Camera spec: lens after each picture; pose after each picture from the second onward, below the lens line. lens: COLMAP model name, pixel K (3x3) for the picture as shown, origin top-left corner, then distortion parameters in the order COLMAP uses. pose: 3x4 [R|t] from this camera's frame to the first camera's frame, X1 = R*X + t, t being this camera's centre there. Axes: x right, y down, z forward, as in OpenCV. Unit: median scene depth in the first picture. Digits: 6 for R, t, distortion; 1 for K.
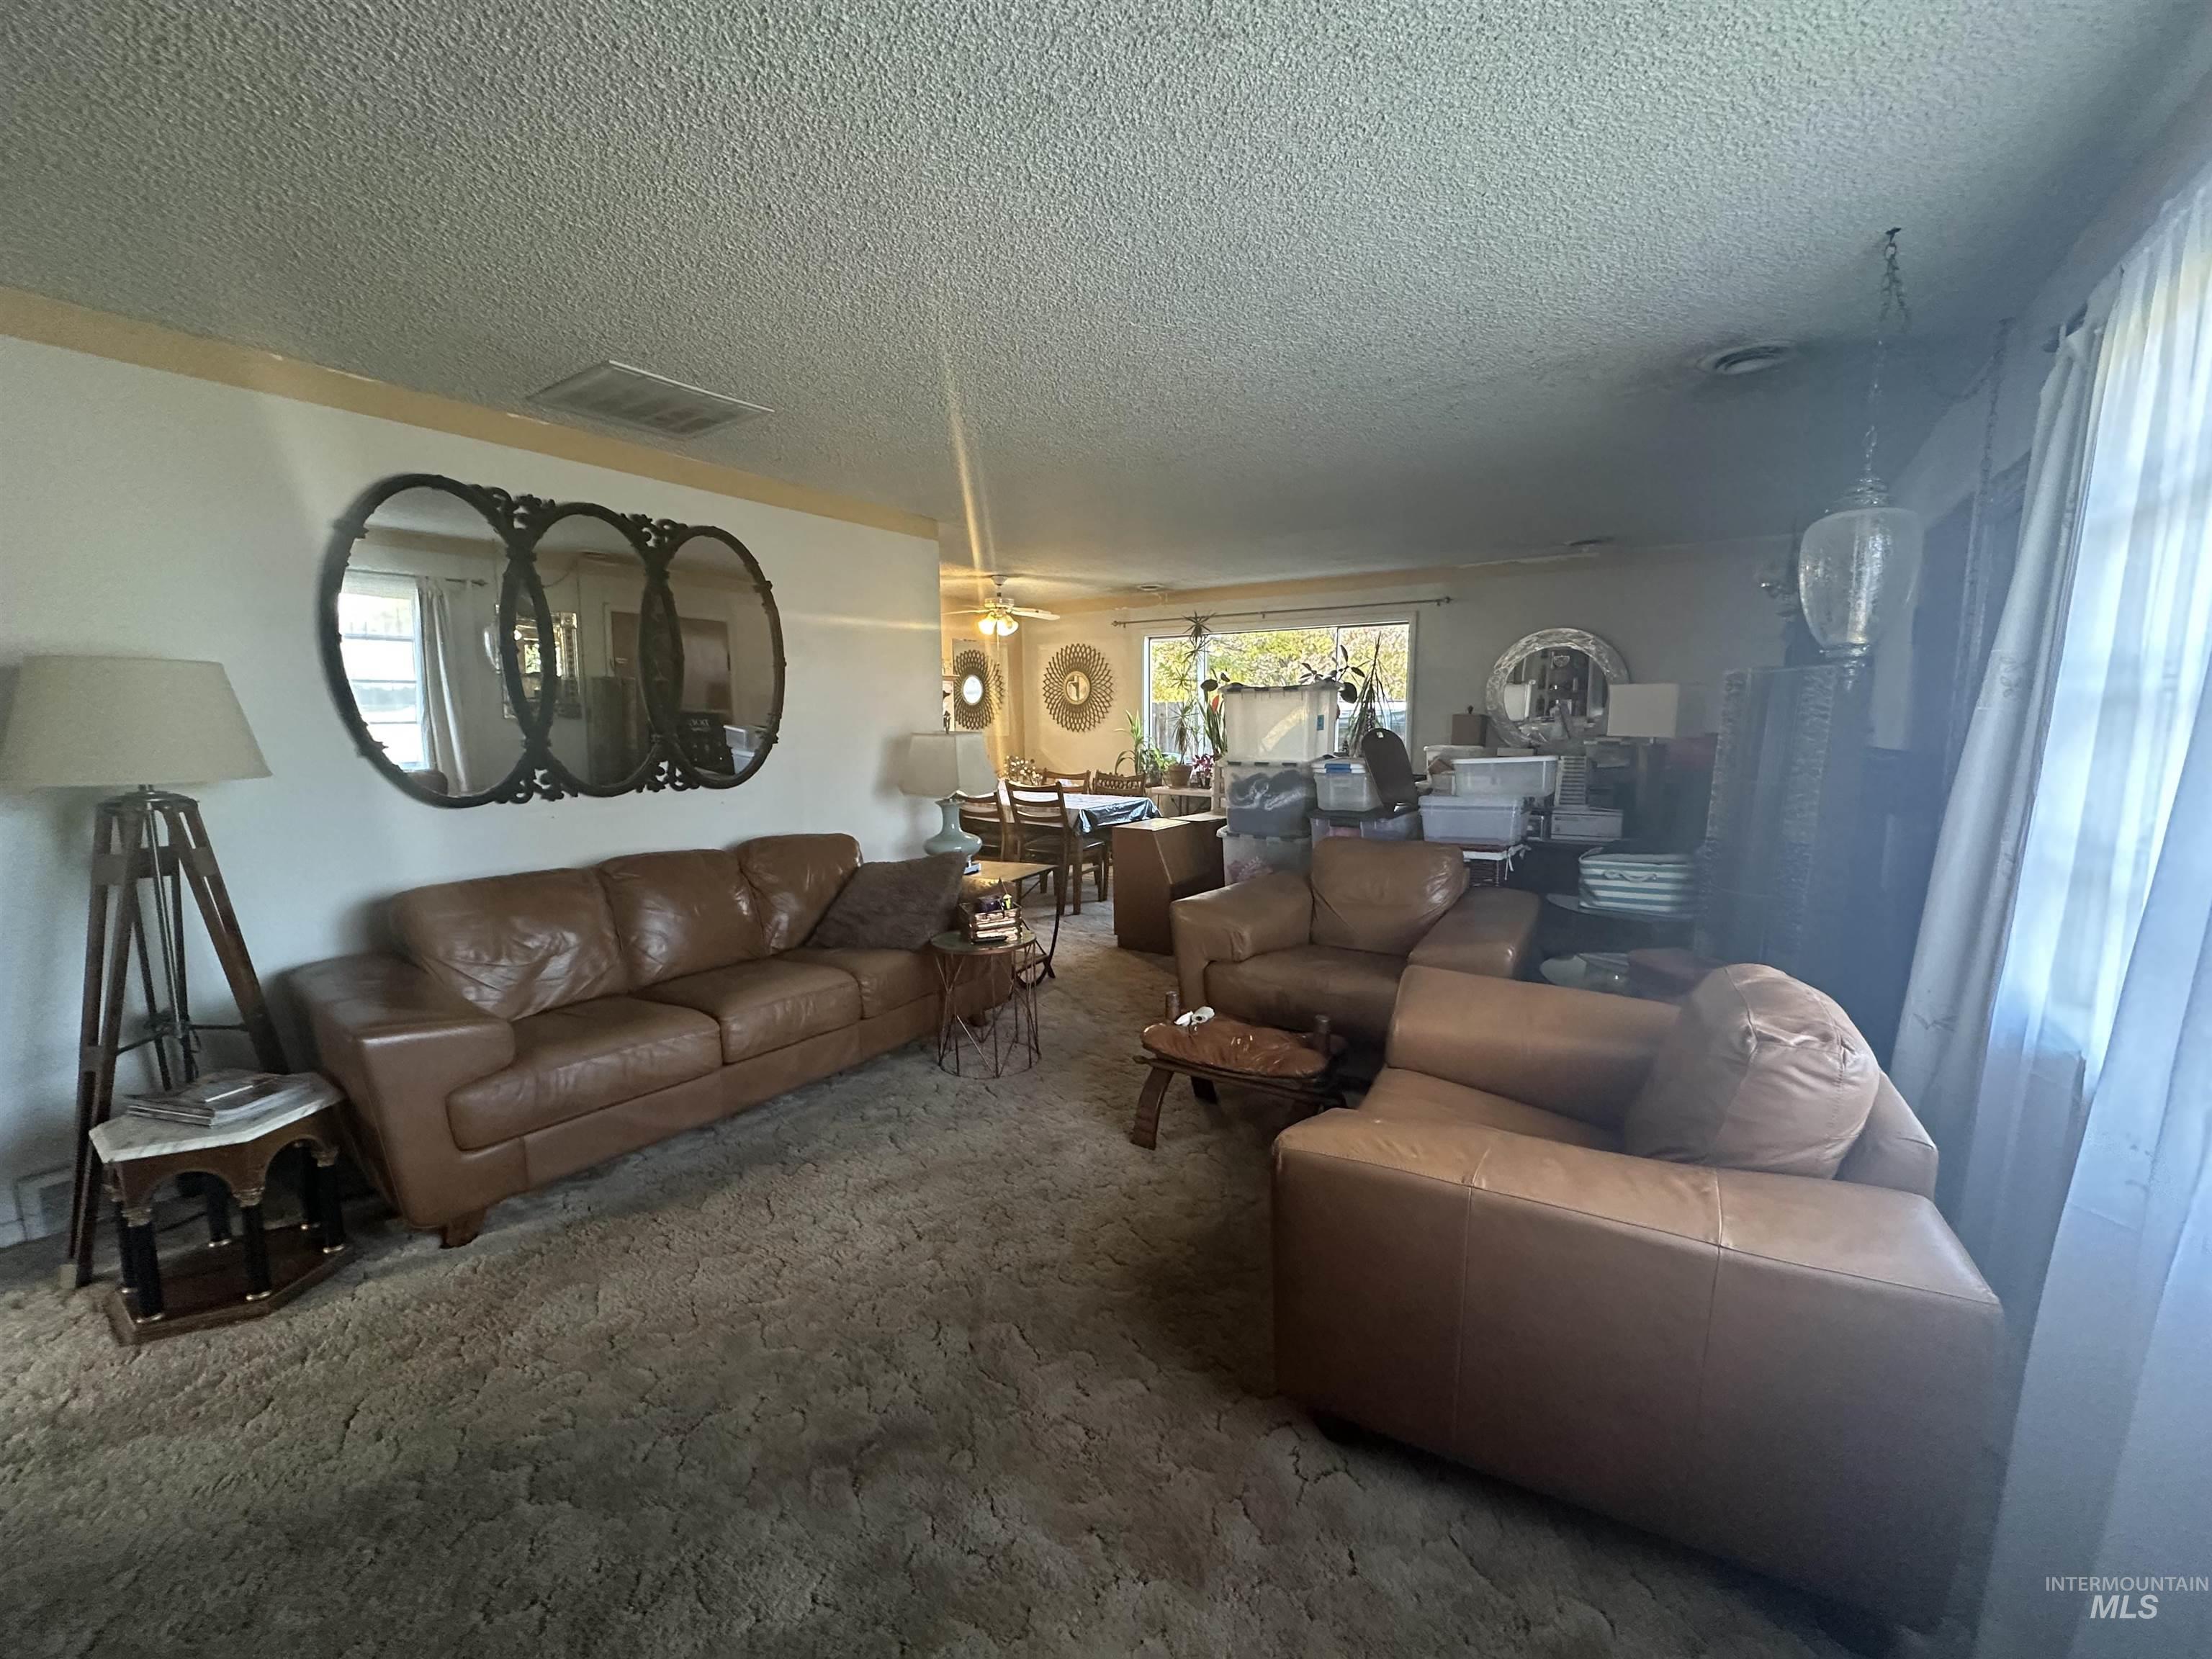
lens RADIAL K [[882.8, 0, 1106.0], [0, 882.8, 829.5], [0, 0, 1]] dist [-0.000420, 0.000215]
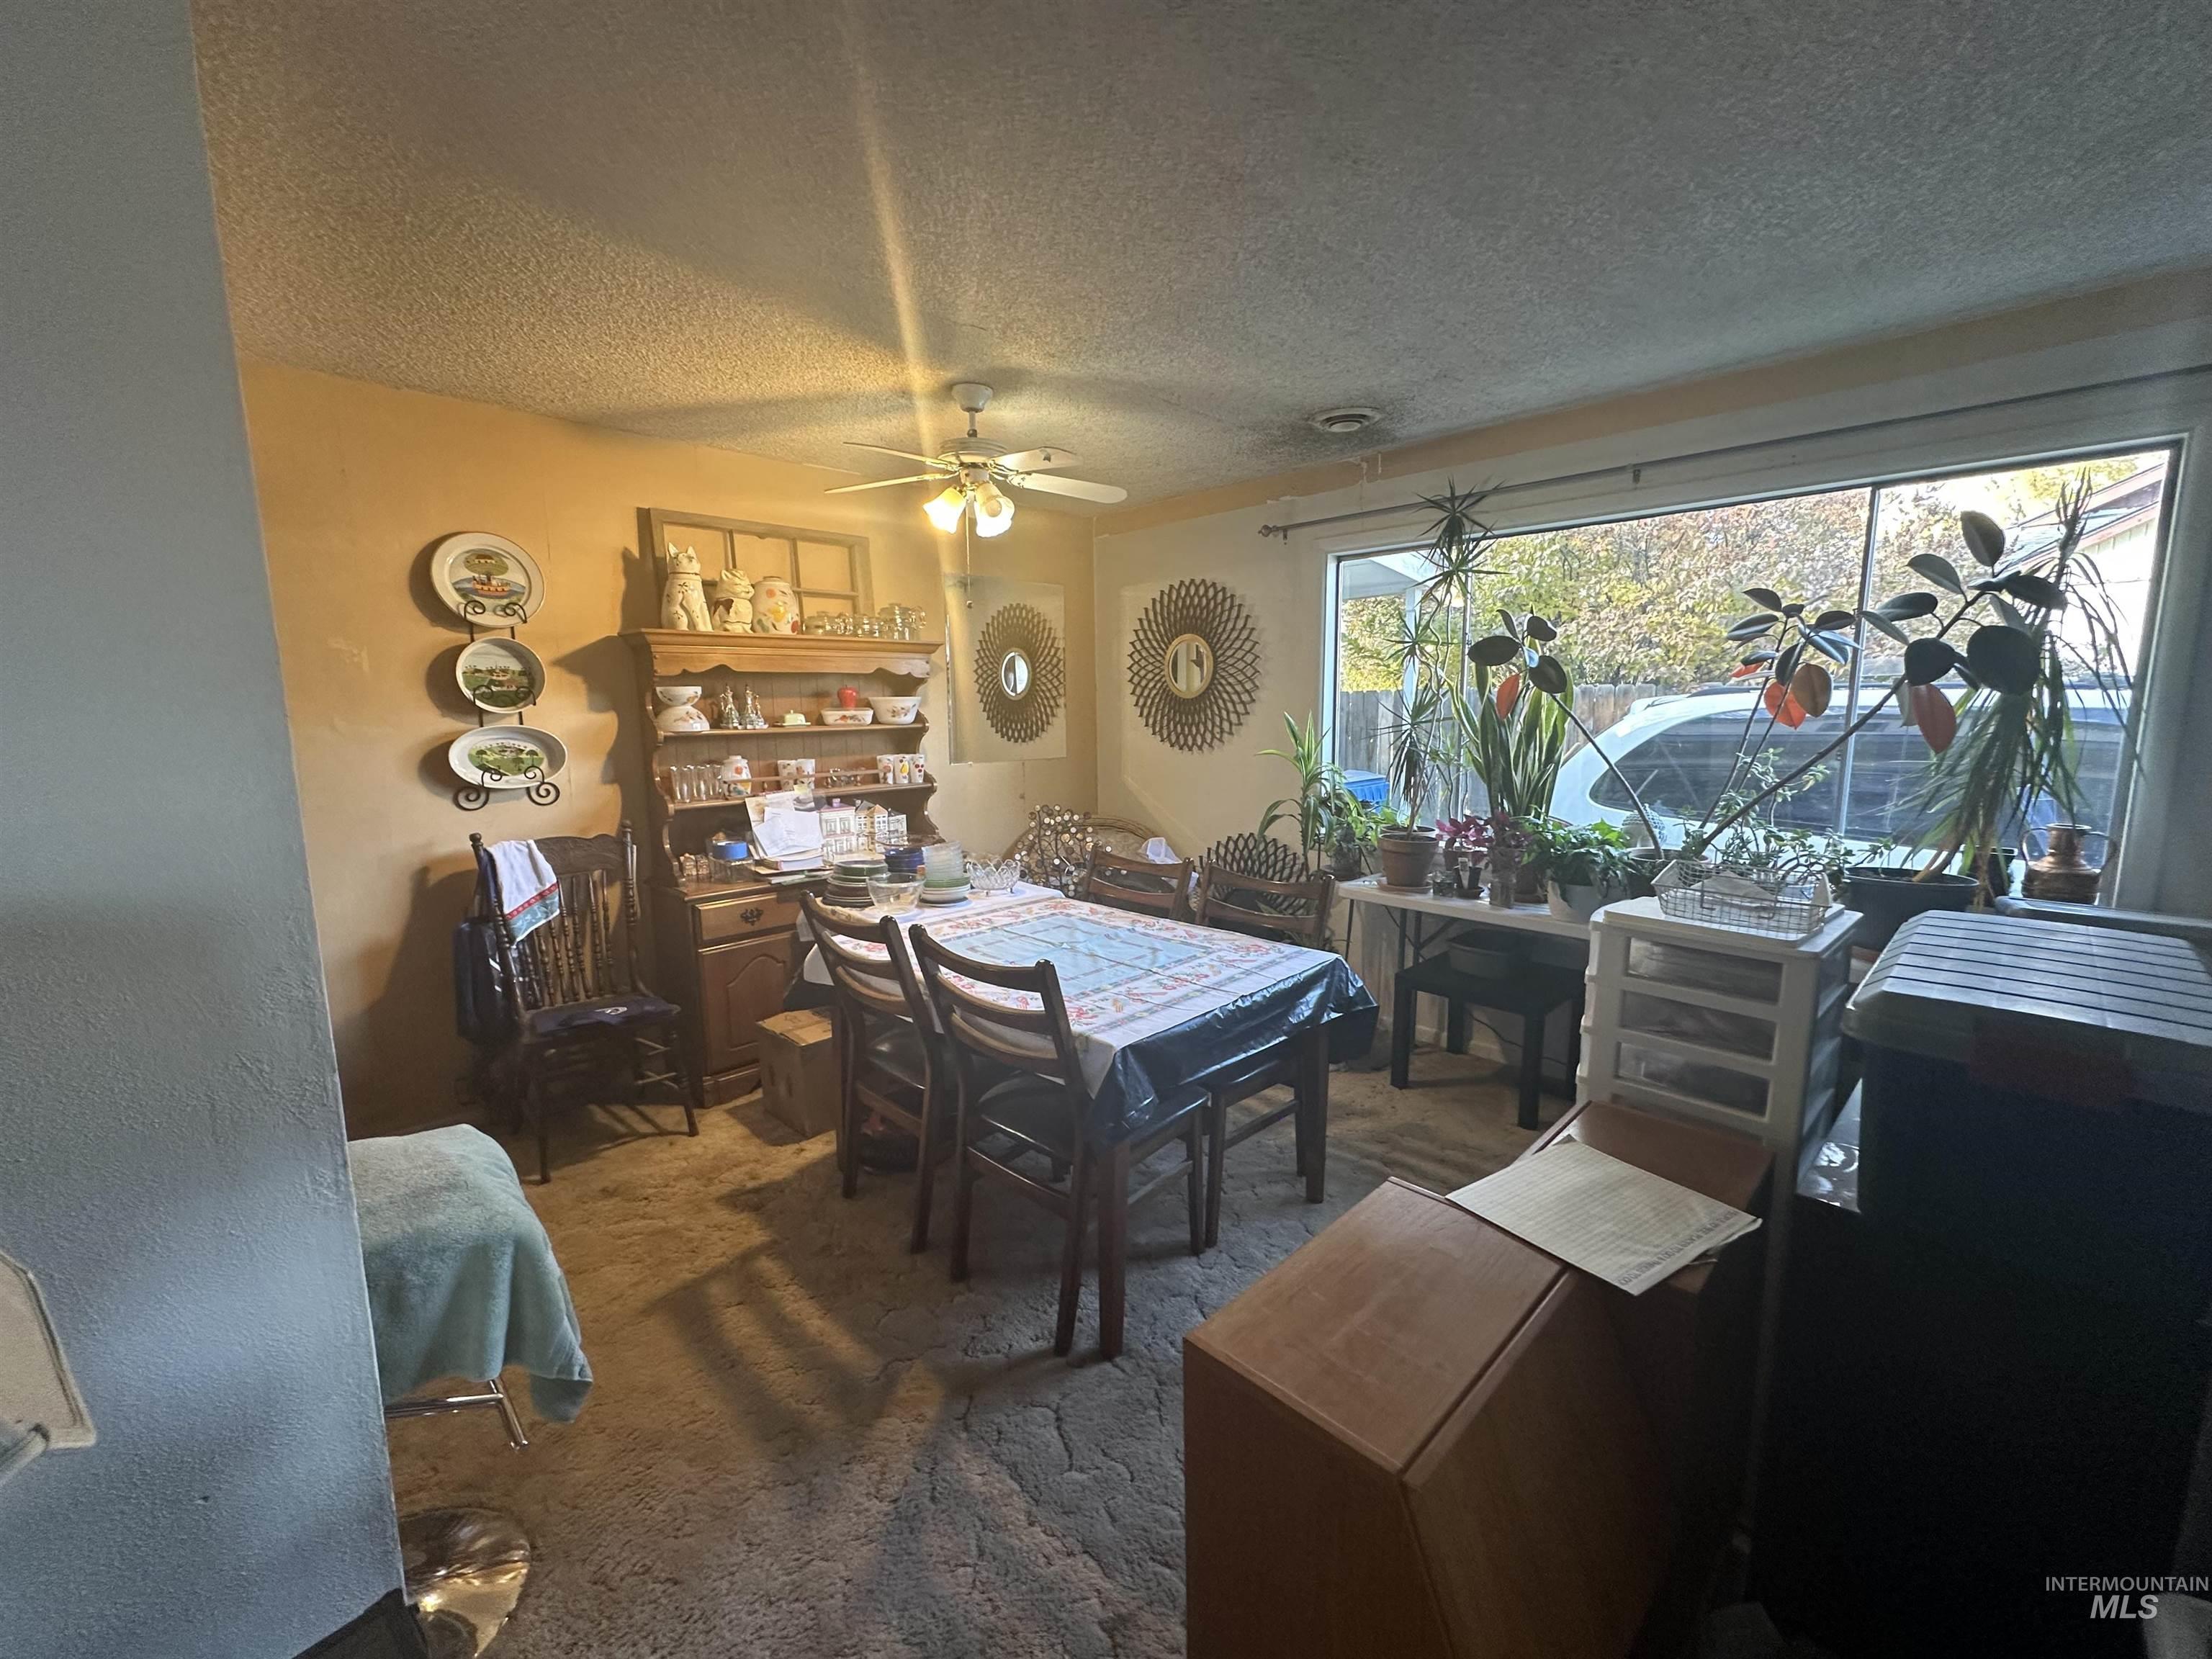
lens RADIAL K [[882.8, 0, 1106.0], [0, 882.8, 829.5], [0, 0, 1]] dist [-0.000420, 0.000215]
pose [[0.982072, 0.017813, -0.187661, 0.018903], [-0.015100, 0.999760, 0.015877, -0.079203], [0.187899, -0.012759, 0.982105, 0.527046]]
